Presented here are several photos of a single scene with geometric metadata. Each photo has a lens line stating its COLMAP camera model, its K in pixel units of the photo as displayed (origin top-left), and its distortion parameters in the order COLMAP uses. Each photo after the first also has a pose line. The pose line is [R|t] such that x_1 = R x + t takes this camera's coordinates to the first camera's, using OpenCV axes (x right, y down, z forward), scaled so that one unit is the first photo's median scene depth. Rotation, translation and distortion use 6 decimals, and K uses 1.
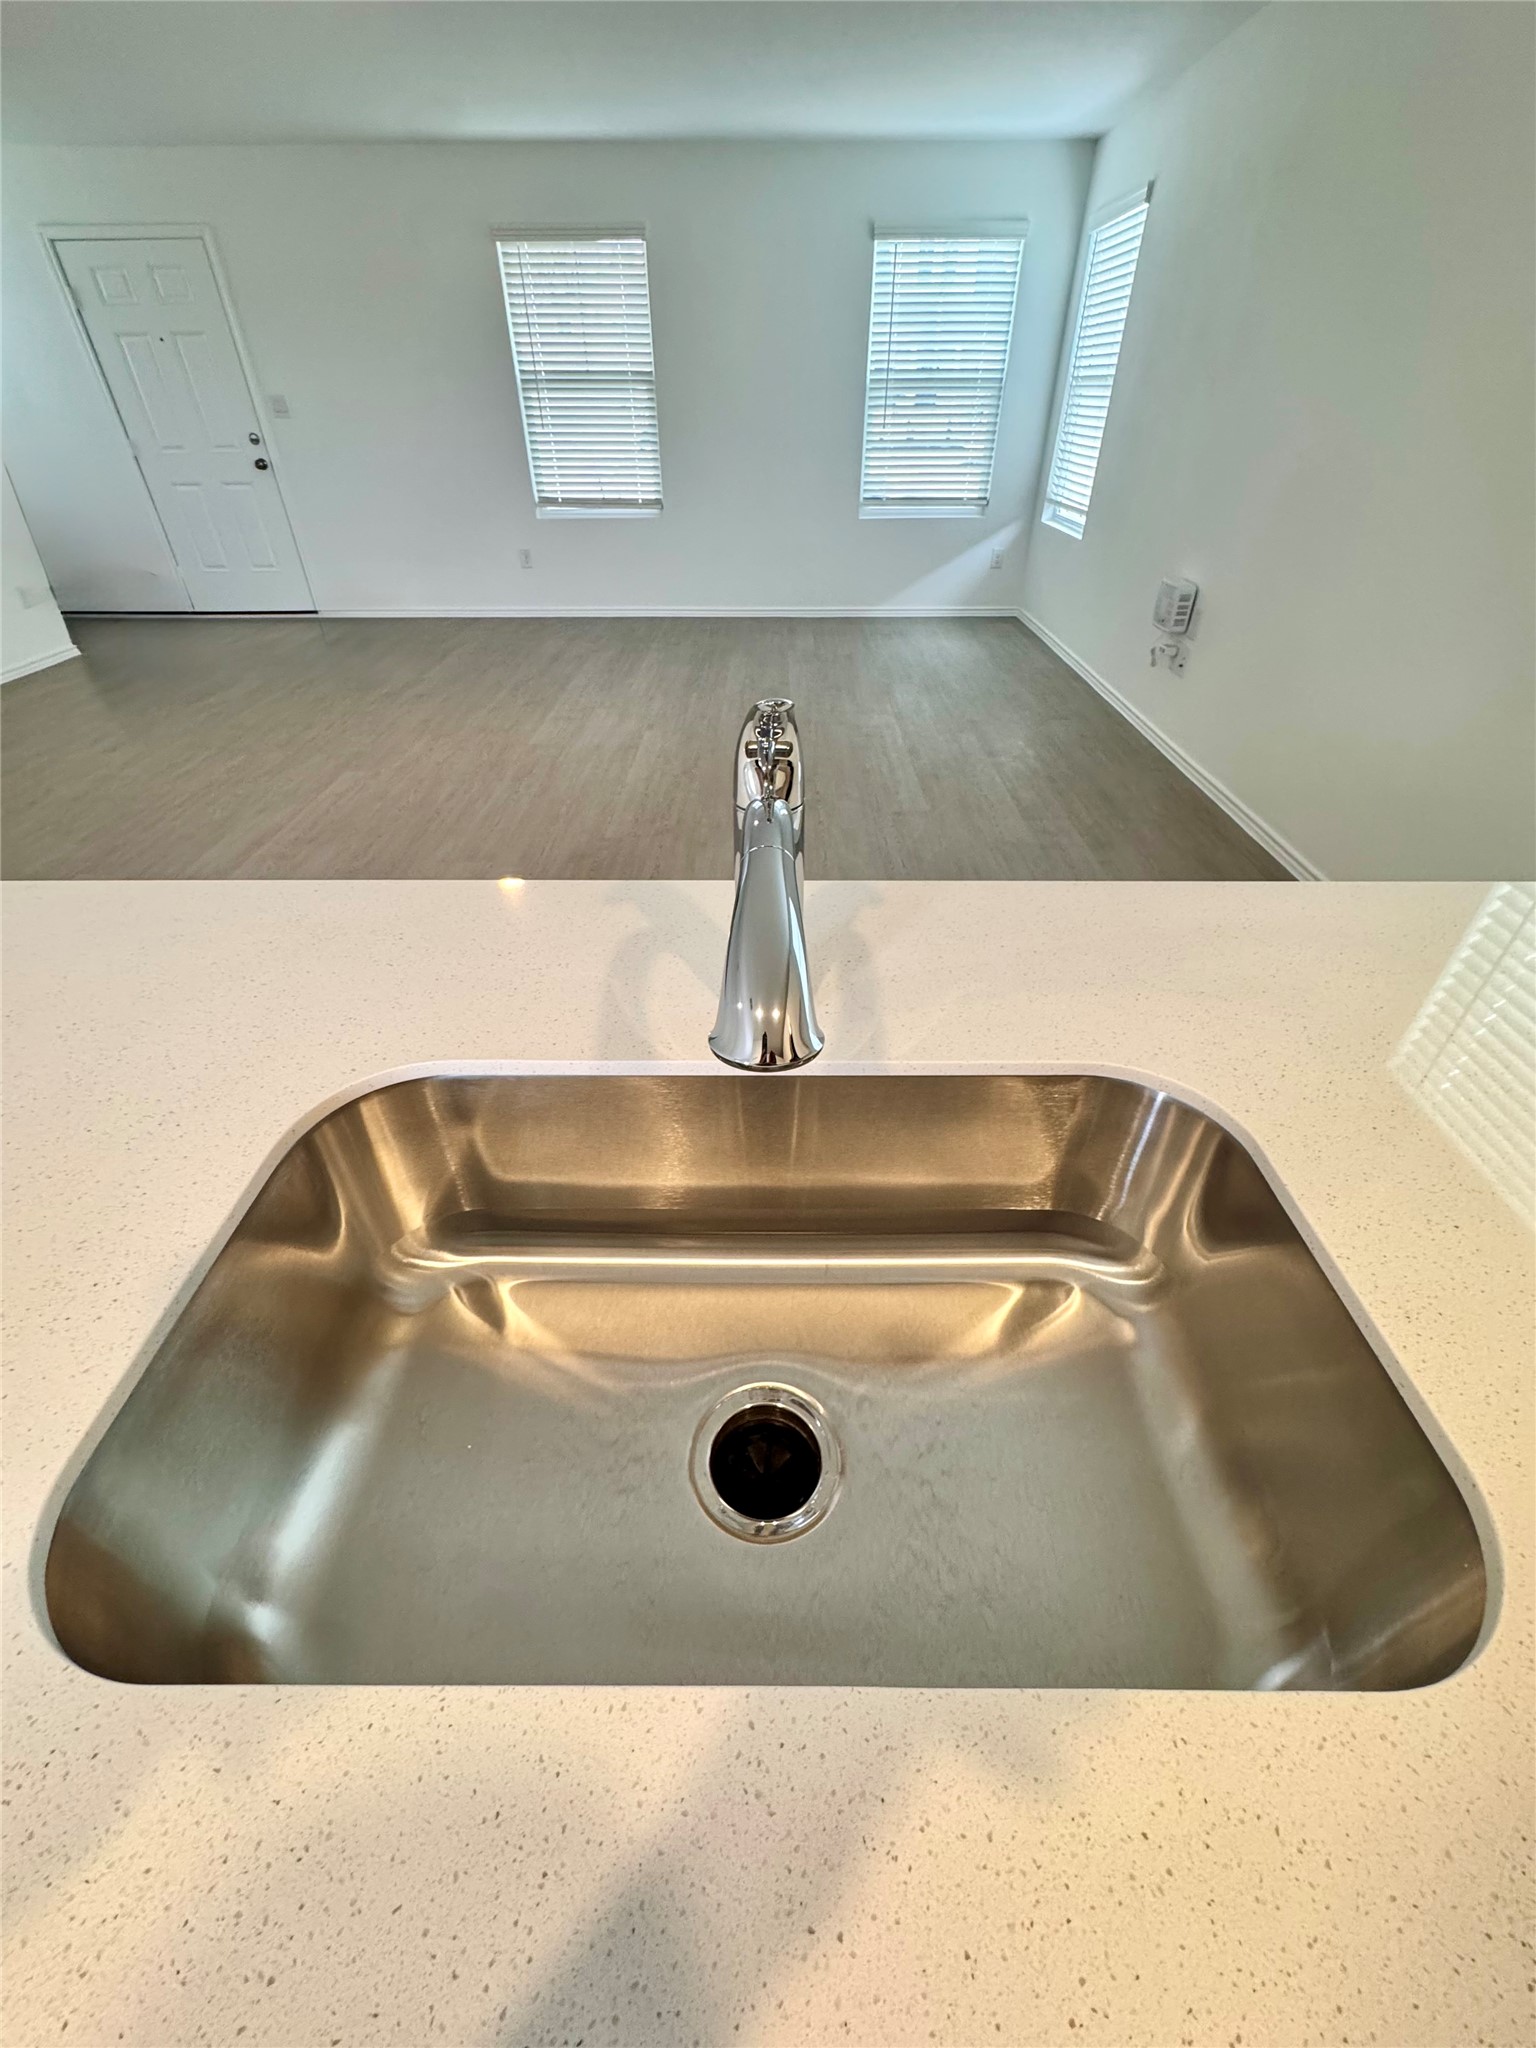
lens RADIAL K [[816.2, 0, 768.3], [0, 816.2, 1018.4], [0, 0, 1]] dist [-0.001853, -0.000725]
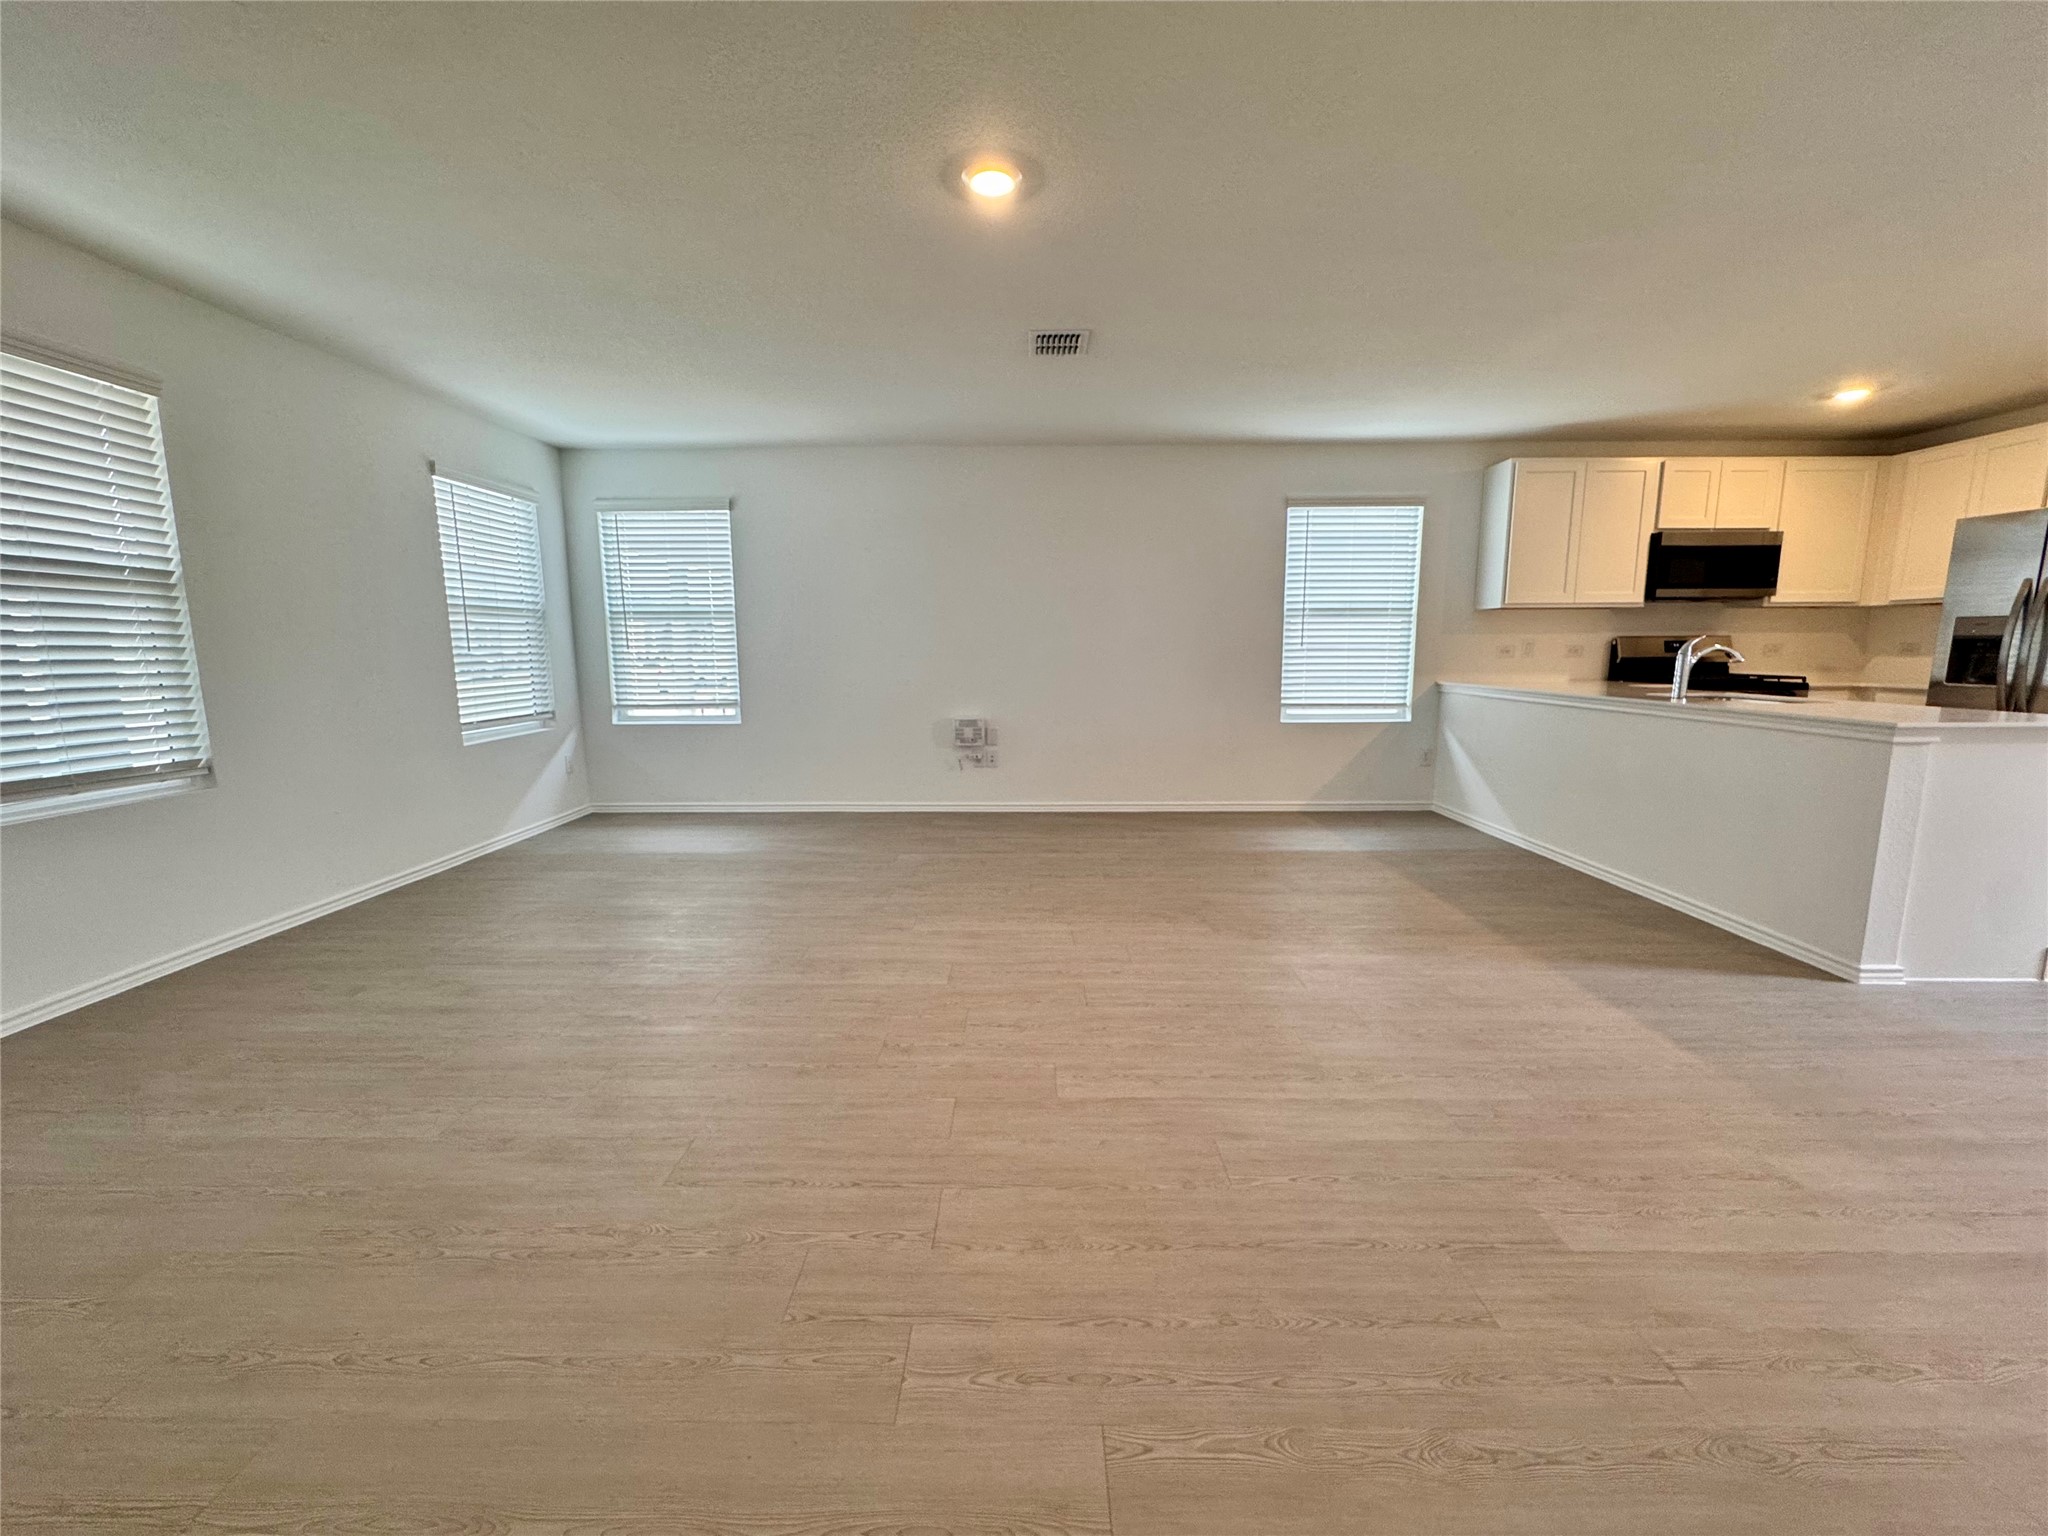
lens RADIAL K [[816.2, 0, 1021.1], [0, 816.2, 771.1], [0, 0, 1]] dist [-0.001853, -0.000725]
pose [[0.006061, -0.149447, 0.988751, -0.726560], [0.611378, 0.782997, 0.114600, -0.389277], [-0.791316, 0.603806, 0.096114, 0.563005]]
